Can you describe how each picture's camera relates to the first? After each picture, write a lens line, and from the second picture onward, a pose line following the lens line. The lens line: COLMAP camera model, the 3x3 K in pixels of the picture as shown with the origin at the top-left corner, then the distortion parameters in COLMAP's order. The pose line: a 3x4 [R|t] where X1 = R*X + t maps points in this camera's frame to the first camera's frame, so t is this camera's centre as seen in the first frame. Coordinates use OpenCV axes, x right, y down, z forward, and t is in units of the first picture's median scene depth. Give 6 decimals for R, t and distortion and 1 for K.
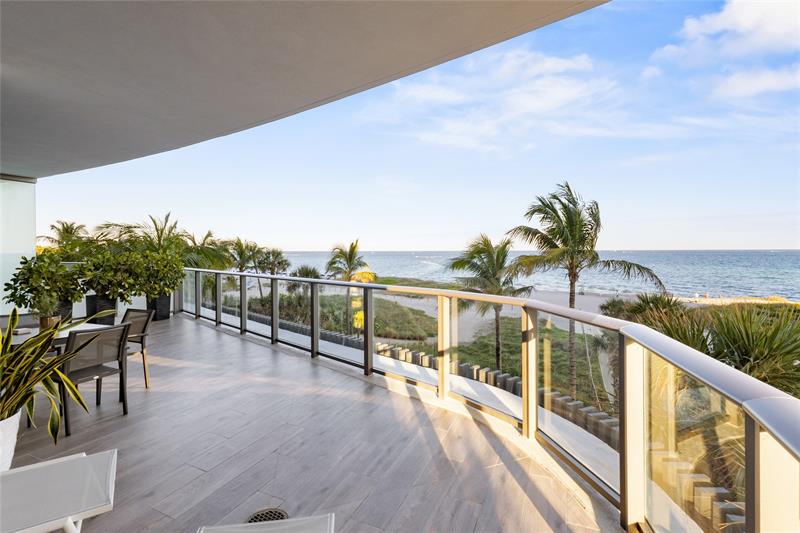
lens RADIAL K [[428.4, 0, 399.1], [0, 428.4, 251.0], [0, 0, 1]] dist [-0.022156, 0.063940]
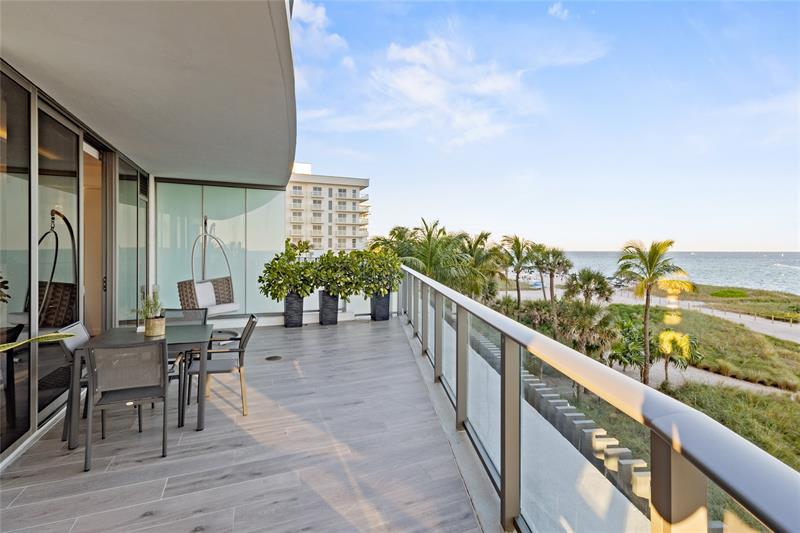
lens RADIAL K [[428.4, 0, 399.1], [0, 428.4, 251.0], [0, 0, 1]] dist [-0.022156, 0.063940]
pose [[0.764340, 0.010955, -0.644721, 0.031513], [-0.010080, 0.999936, 0.005041, 0.000209], [0.644735, 0.002645, 0.764401, 0.125542]]
